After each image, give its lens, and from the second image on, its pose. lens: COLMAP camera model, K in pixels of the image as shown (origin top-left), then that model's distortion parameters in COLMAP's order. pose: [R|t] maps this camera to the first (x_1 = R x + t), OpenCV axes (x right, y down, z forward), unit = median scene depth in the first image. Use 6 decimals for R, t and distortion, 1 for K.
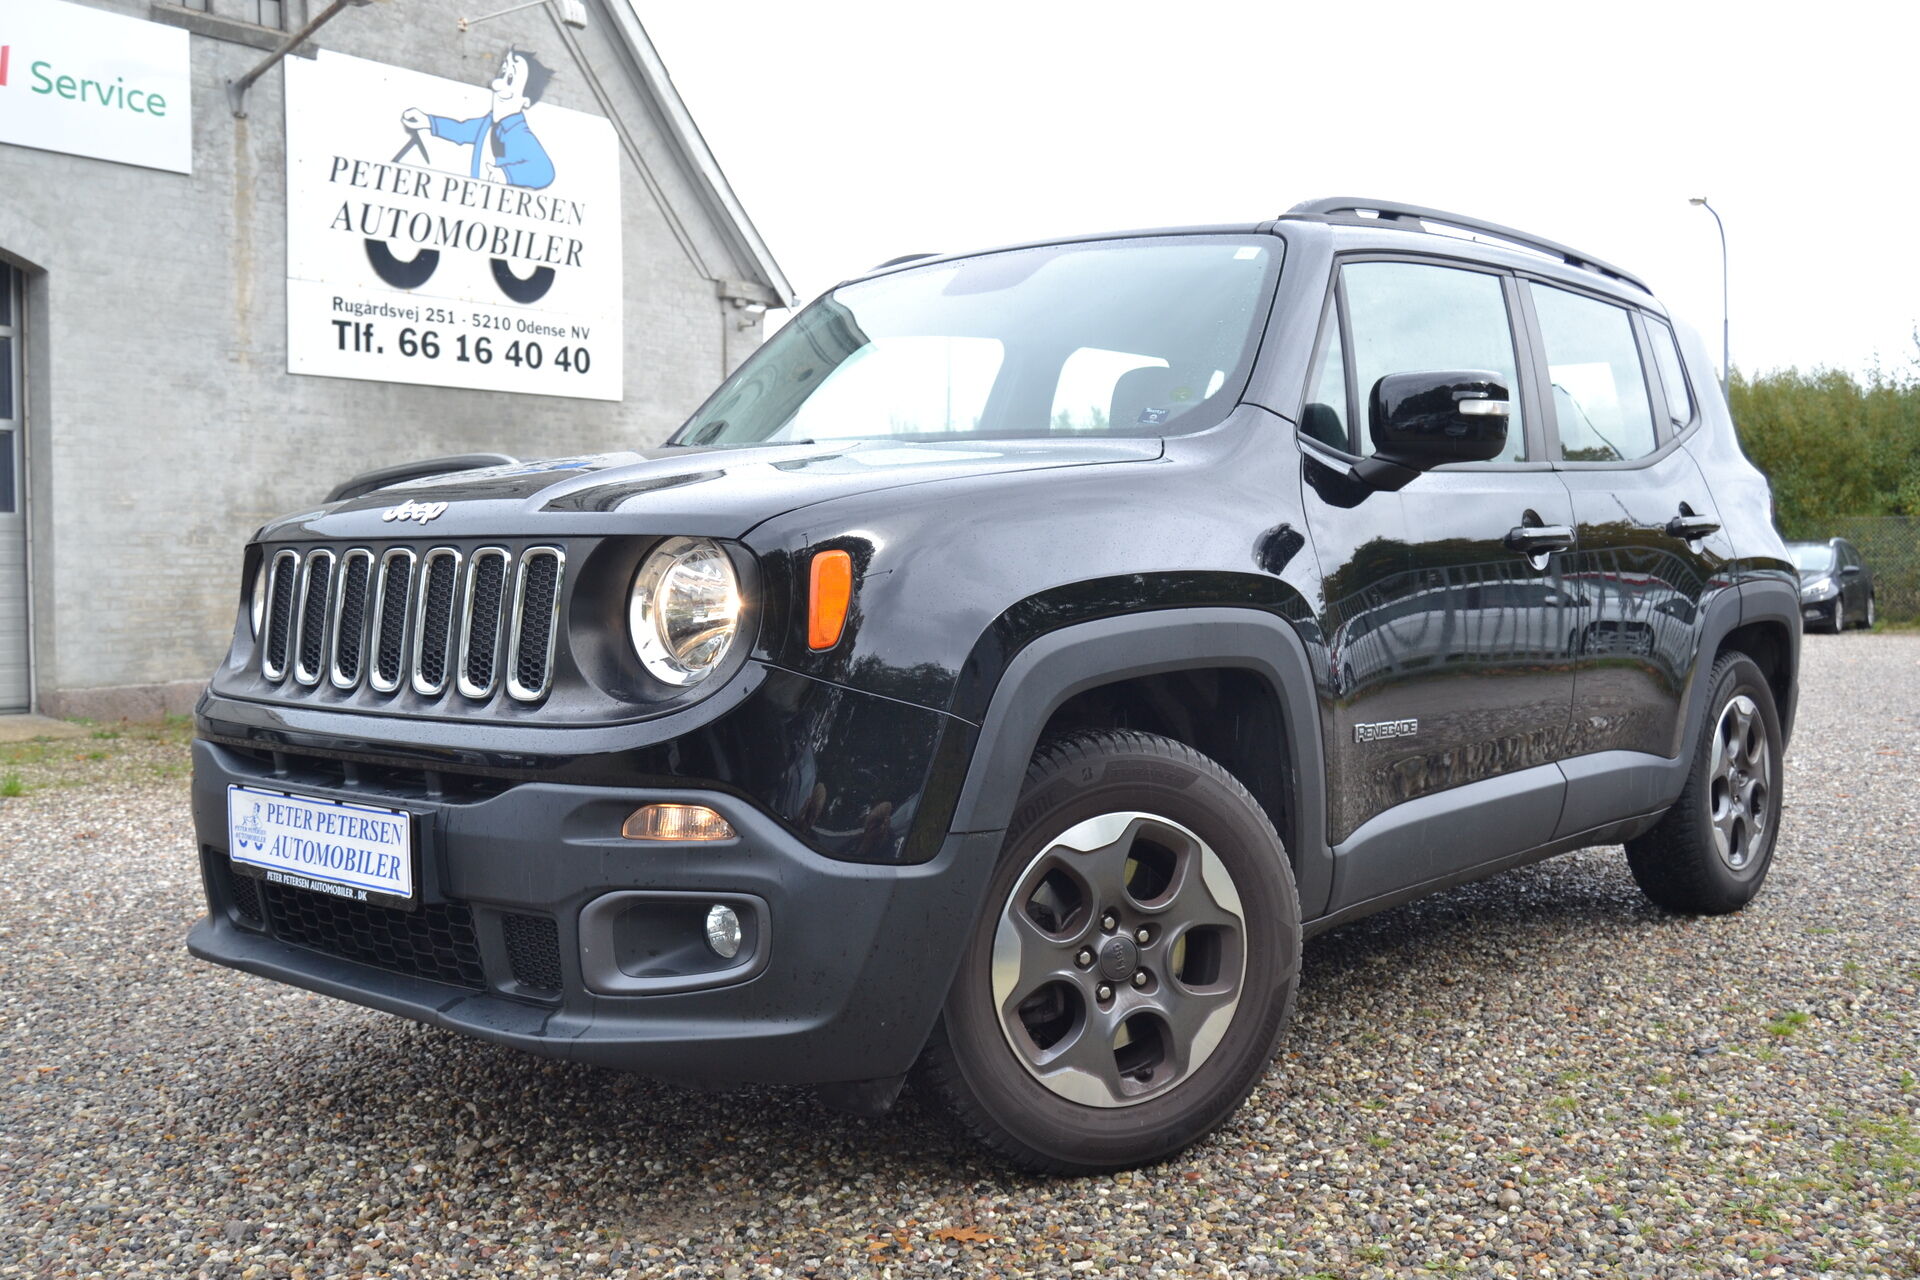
lens RADIAL K [[1926.2, 0, 942.6], [0, 1926.2, 635.6], [0, 0, 1]] dist [-0.048526, 0.000000]
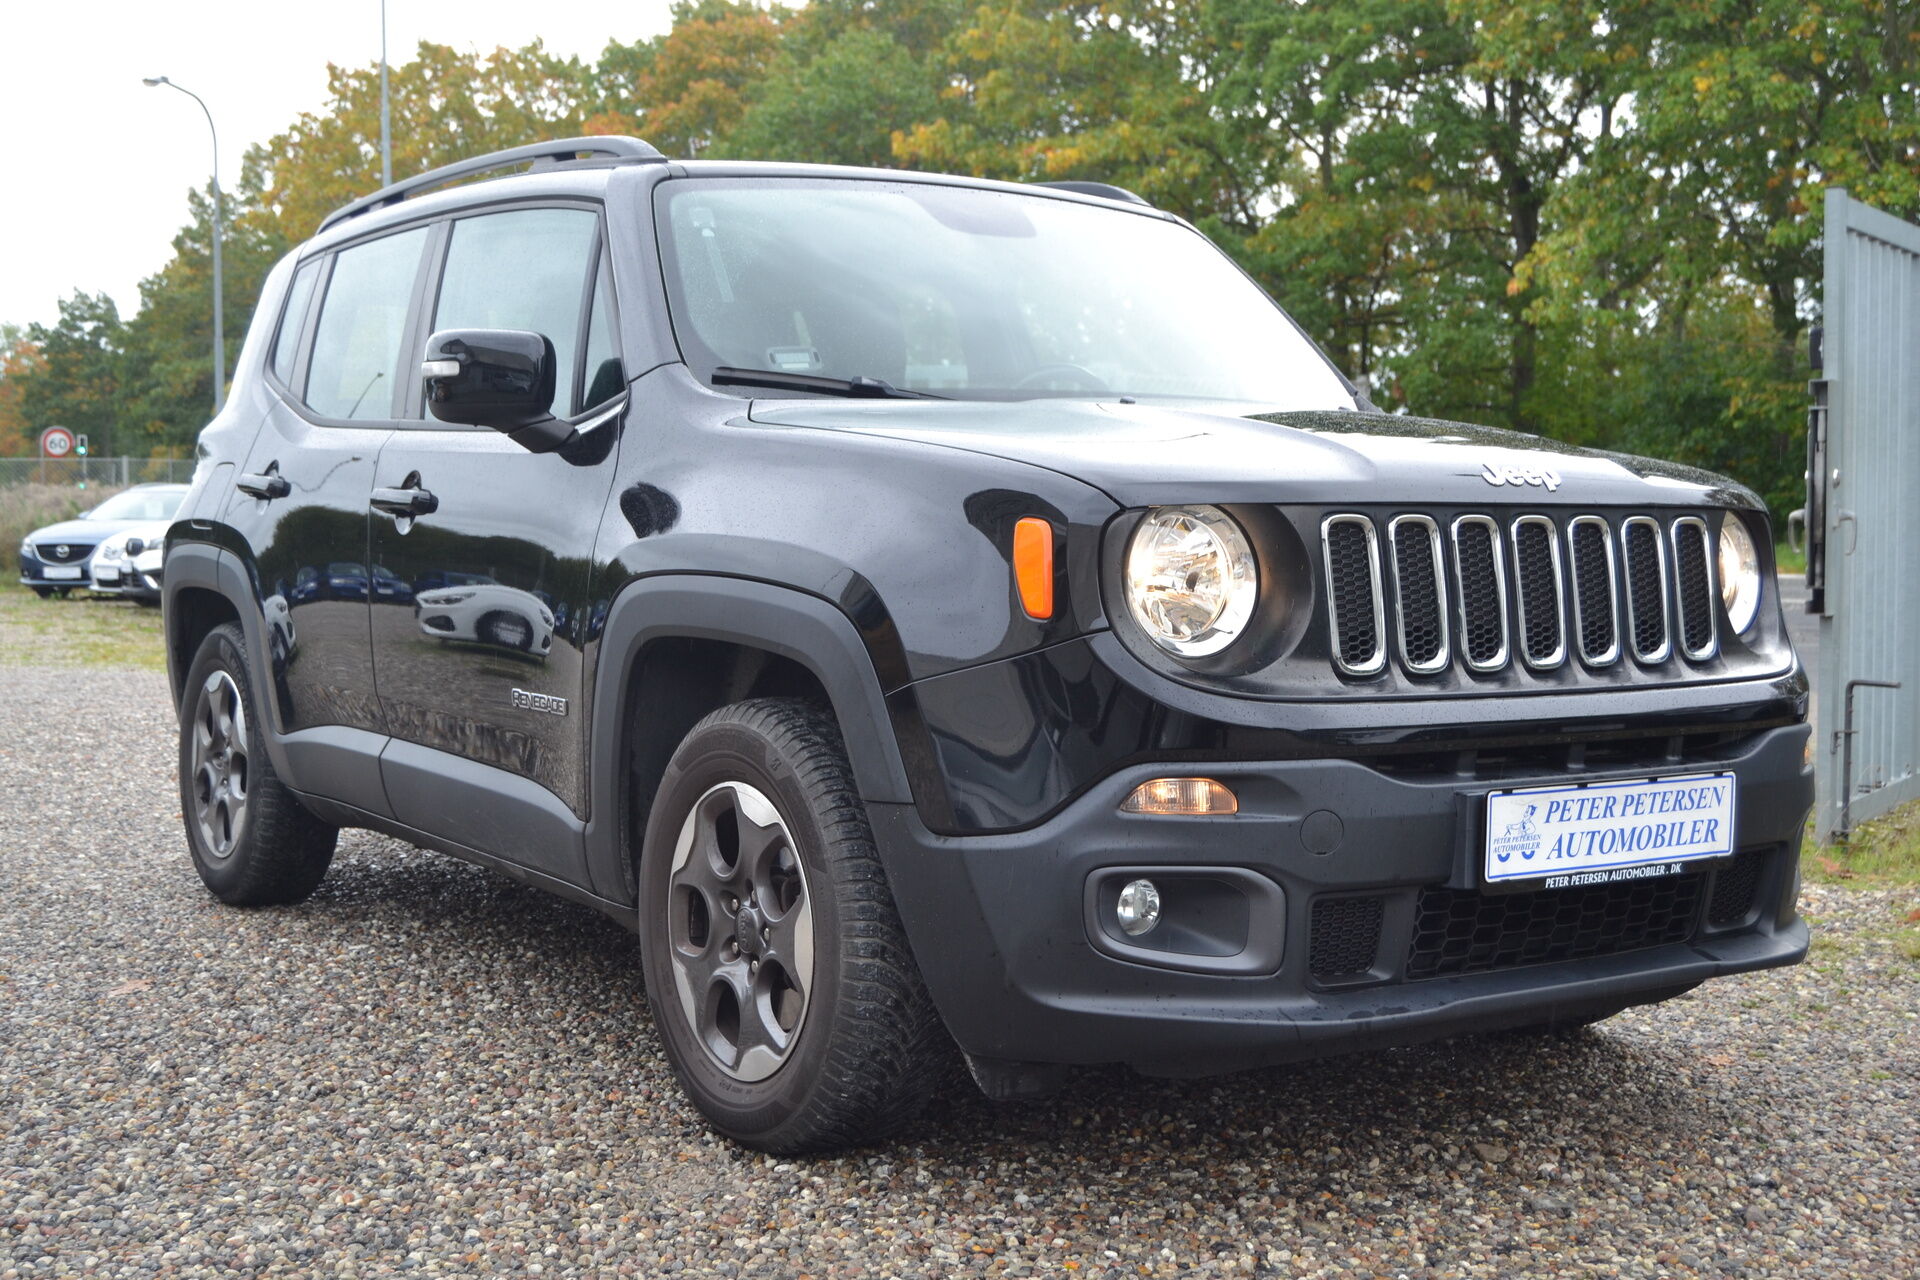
lens RADIAL K [[2483.5, 0, 948.4], [0, 2483.5, 630.4], [0, 0, 1]] dist [-0.141384, 0.000000]
pose [[0.269098, -0.040882, 0.962245, -0.356550], [0.032458, 0.998916, 0.033363, -0.009088], [-0.962566, 0.022255, 0.270133, 0.224737]]
